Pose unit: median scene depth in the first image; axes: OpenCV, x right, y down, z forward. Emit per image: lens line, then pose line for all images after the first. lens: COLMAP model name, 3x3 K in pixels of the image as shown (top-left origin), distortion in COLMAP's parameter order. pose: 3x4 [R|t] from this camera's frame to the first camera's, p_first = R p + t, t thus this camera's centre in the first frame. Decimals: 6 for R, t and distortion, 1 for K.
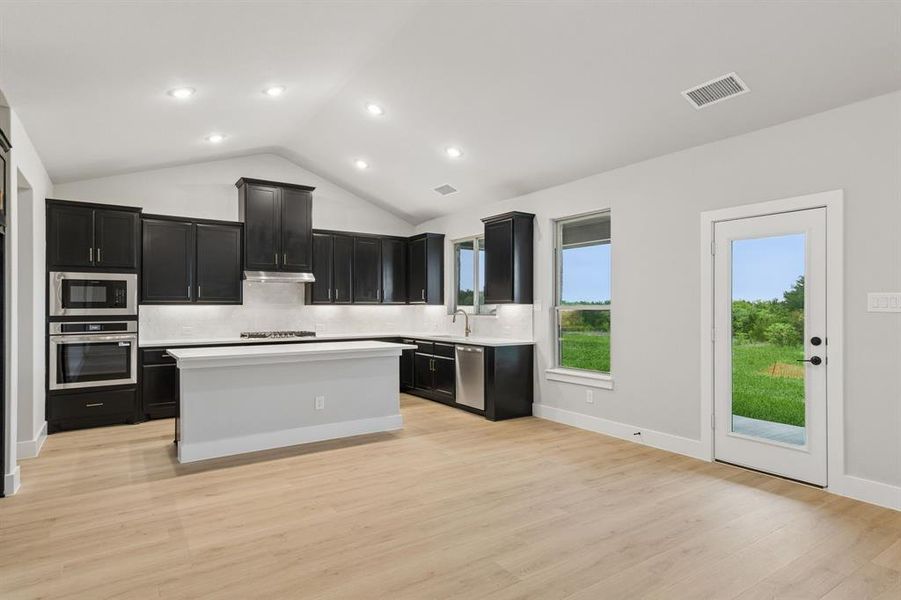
lens RADIAL K [[463.0, 0, 445.4], [0, 463.0, 299.5], [0, 0, 1]] dist [0.002757, -0.000281]
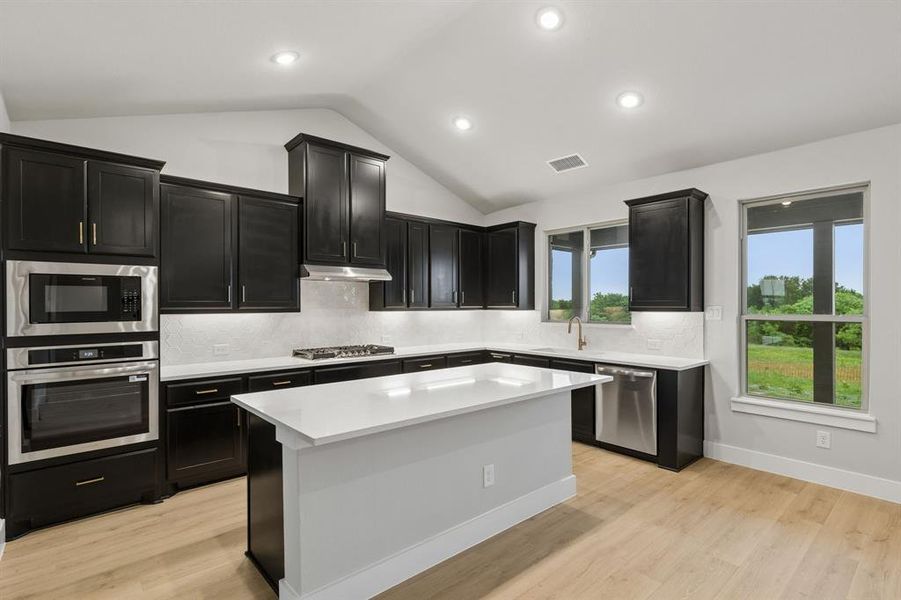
lens RADIAL K [[424.2, 0, 450.5], [0, 424.2, 301.2], [0, 0, 1]] dist [-0.007551, 0.002534]
pose [[0.993465, 0.001016, 0.114133, -0.309631], [-0.002002, 0.999962, 0.008529, -0.012555], [-0.114120, -0.008702, 0.993429, 0.352745]]
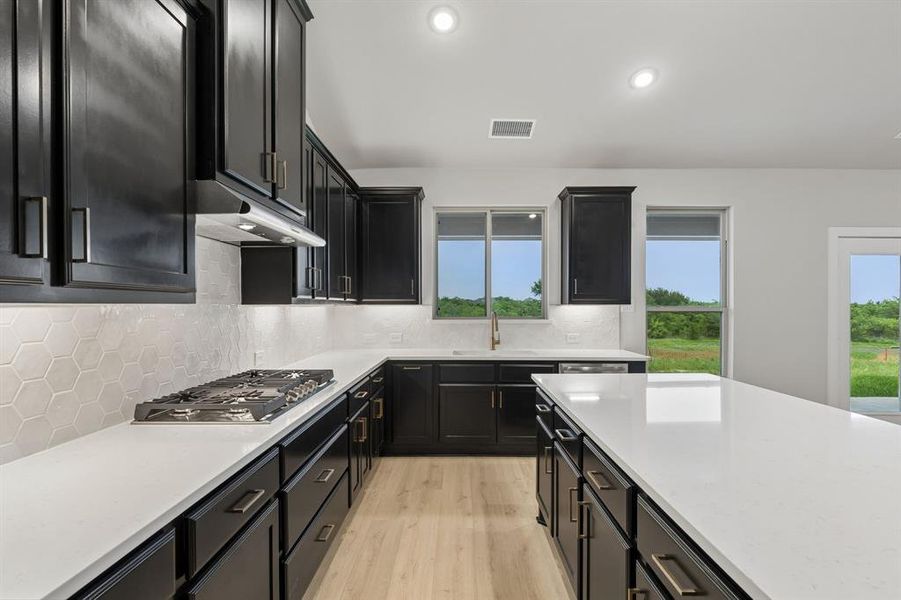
lens RADIAL K [[424.2, 0, 449.4], [0, 424.2, 312.5], [0, 0, 1]] dist [-0.007551, 0.002534]
pose [[0.588906, -0.017327, 0.808016, -0.606548], [-0.015143, 0.999358, 0.032467, 0.004118], [-0.808059, -0.031355, 0.588266, 0.803861]]
